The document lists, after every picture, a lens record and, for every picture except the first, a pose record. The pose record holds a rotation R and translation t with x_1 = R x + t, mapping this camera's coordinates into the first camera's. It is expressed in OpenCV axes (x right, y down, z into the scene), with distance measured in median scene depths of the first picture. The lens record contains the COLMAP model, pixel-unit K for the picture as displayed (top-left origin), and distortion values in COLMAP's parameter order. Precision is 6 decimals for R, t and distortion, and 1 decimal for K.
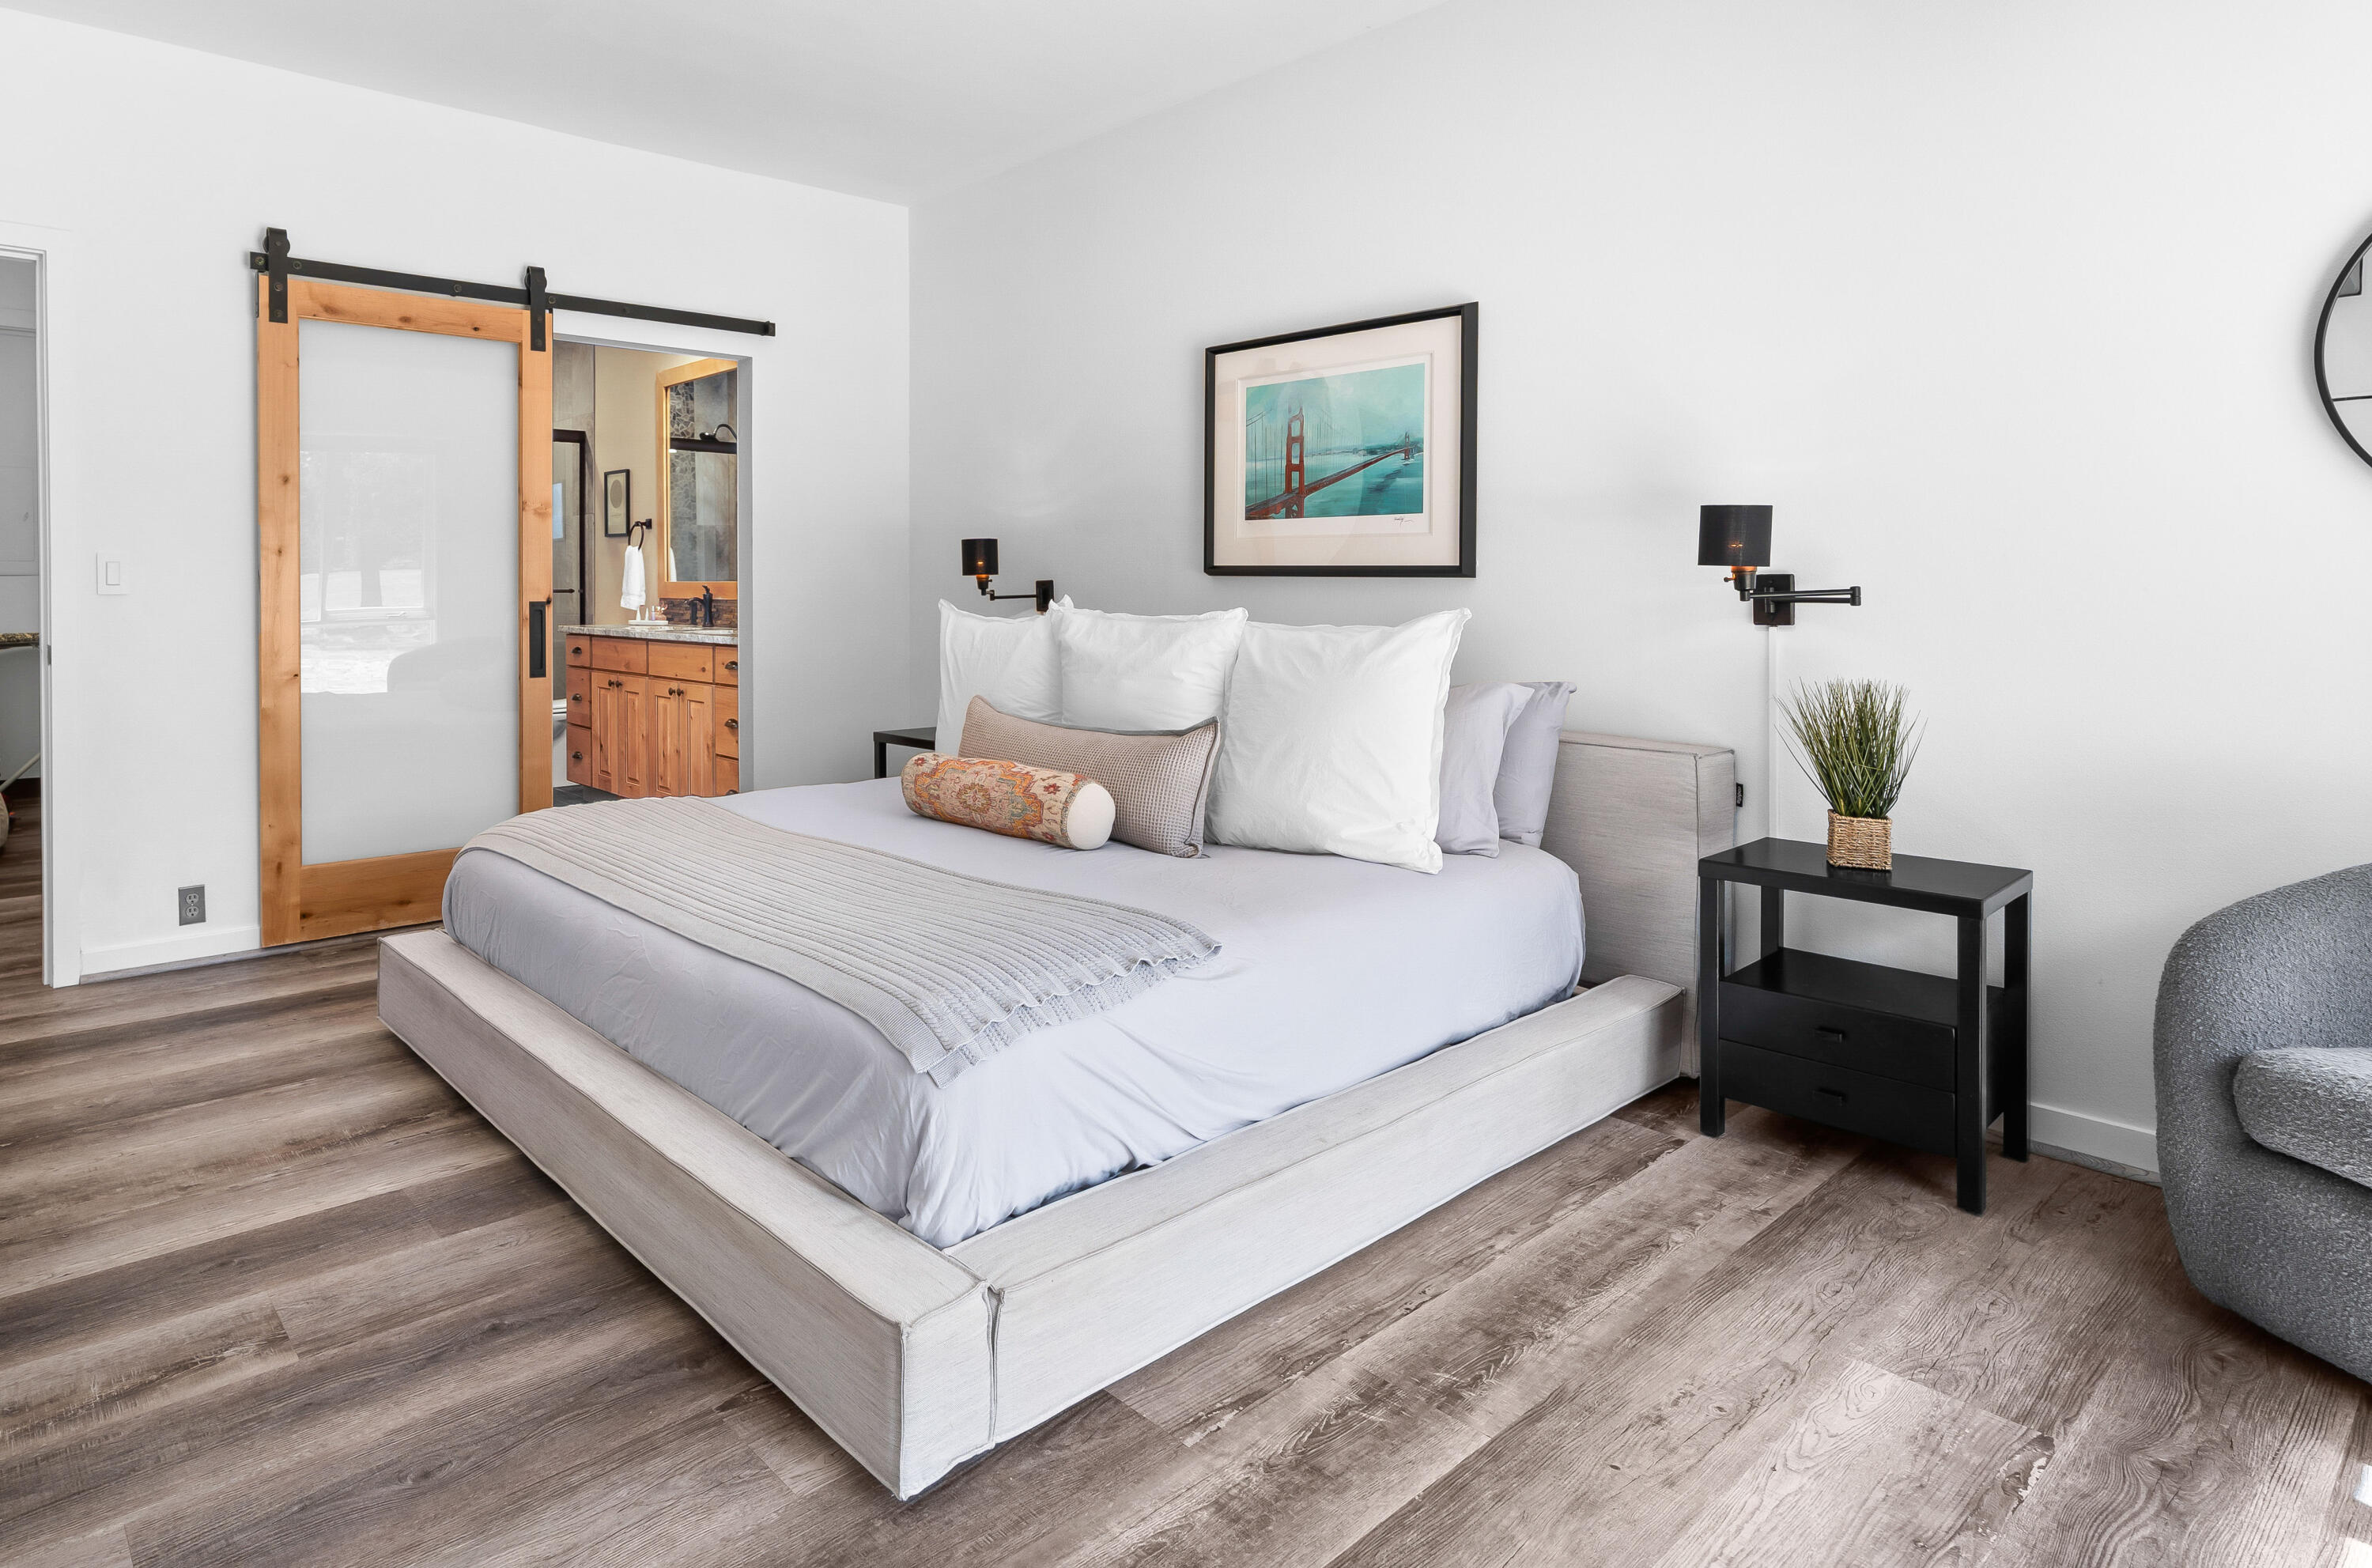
lens RADIAL K [[1322.0, 0, 1086.2], [0, 1322.0, 737.9], [0, 0, 1]] dist [-0.055247, 0.019788]
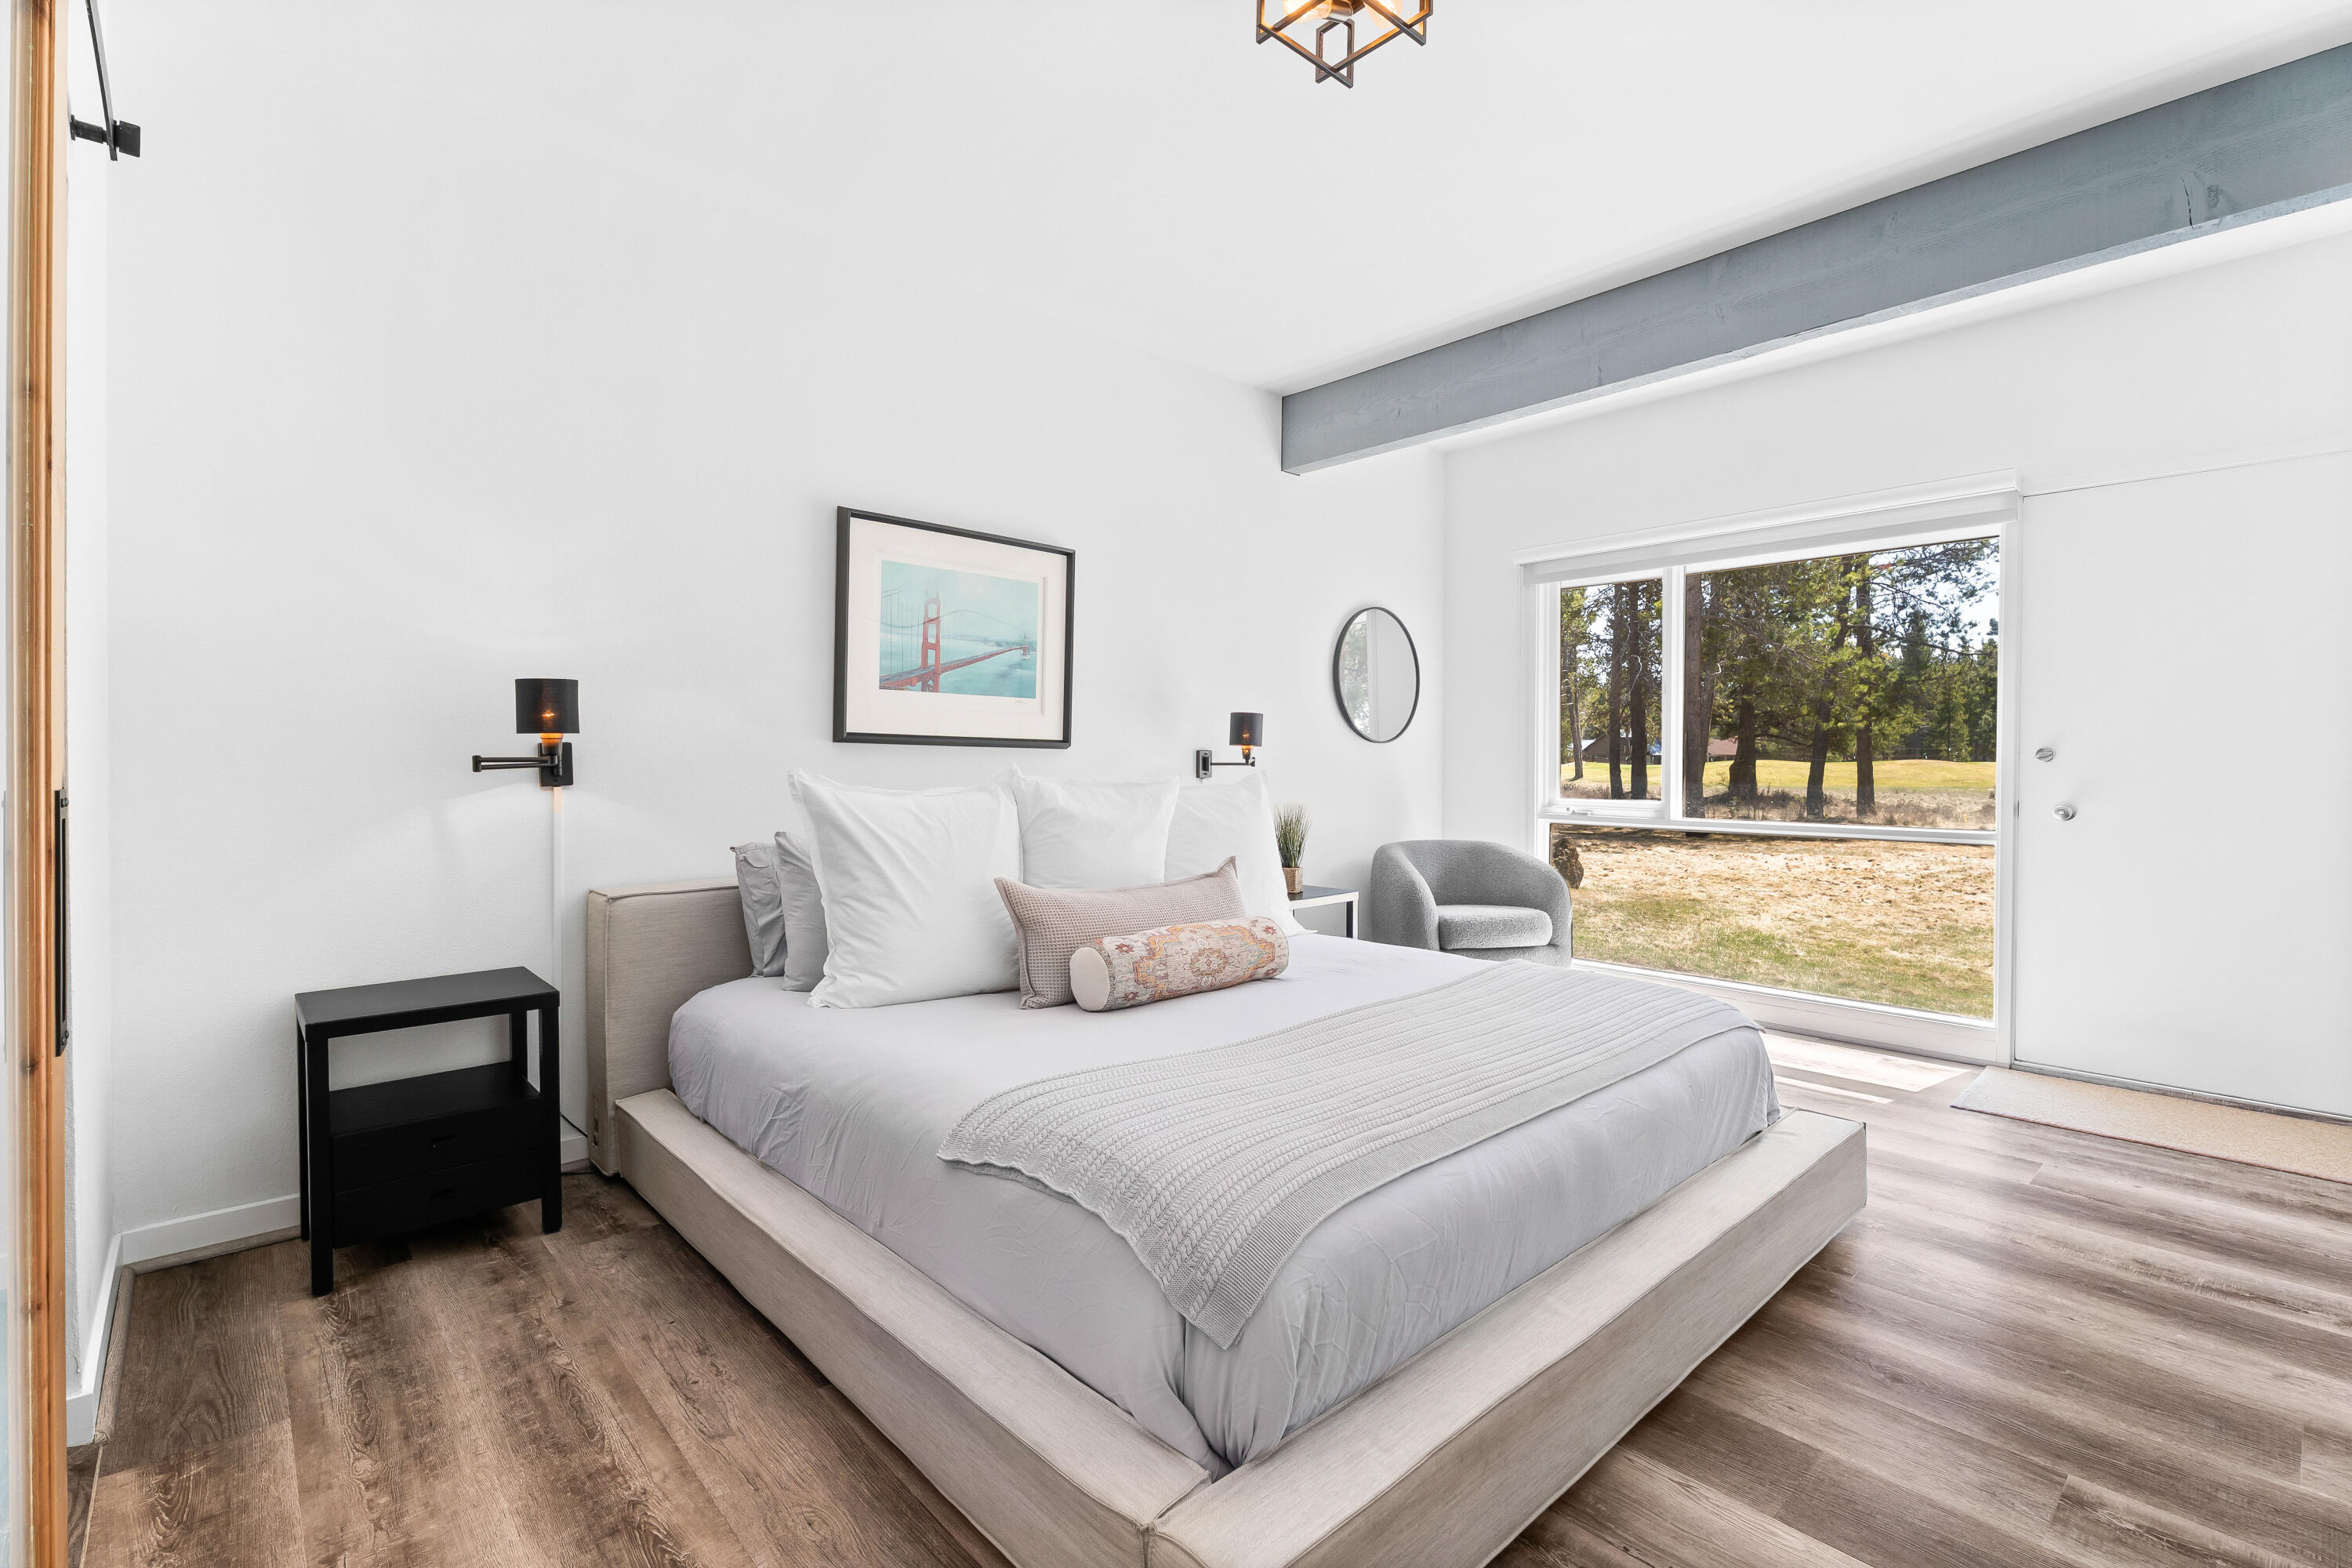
lens RADIAL K [[1054.0, 0, 1168.6], [0, 1054.0, 784.5], [0, 0, 1]] dist [0.014069, 0.000082]
pose [[-0.008221, -0.023551, 0.999689, -0.767326], [0.104275, 0.994252, 0.024281, -0.097848], [-0.994515, 0.104442, -0.005718, 0.874314]]
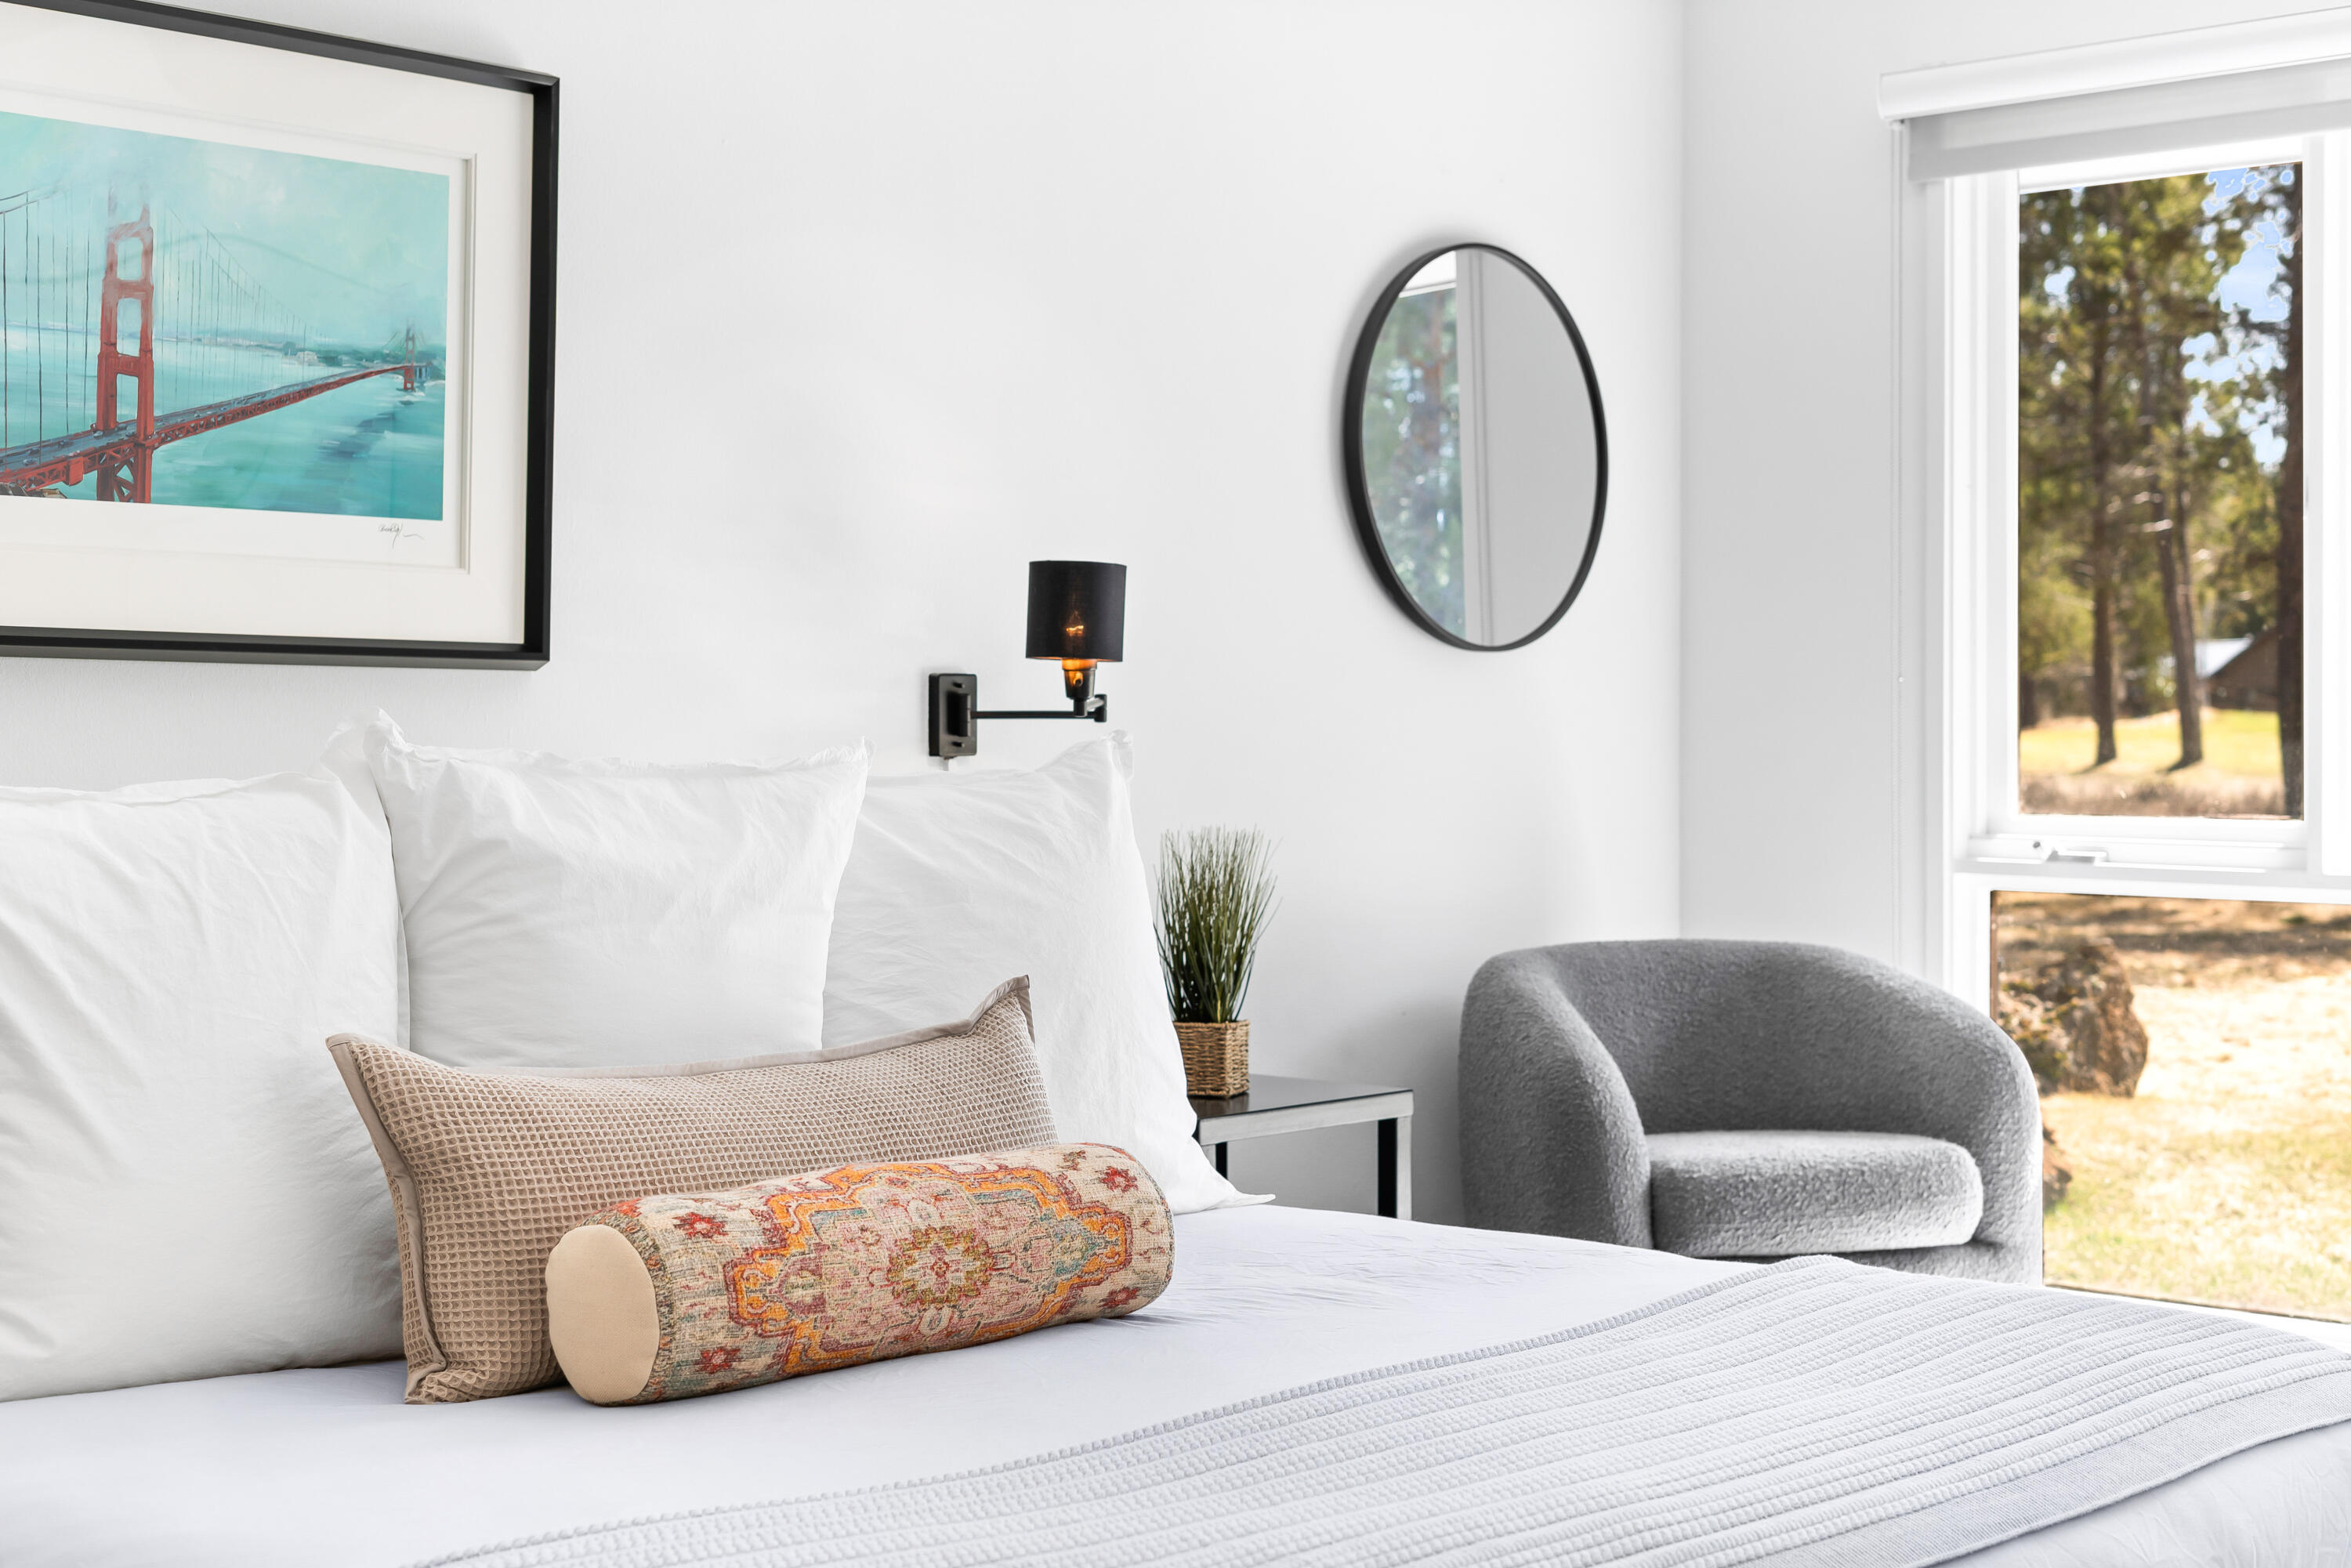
lens RADIAL K [[3490.6, 0, 1175.5], [0, 3490.6, 784.0], [0, 0, 1]] dist [-0.003072, 0.056047]
pose [[-0.091185, -0.021524, 0.995601, -0.893950], [0.107017, 0.993765, 0.031286, -0.093961], [-0.990067, 0.109399, -0.088313, 0.861681]]
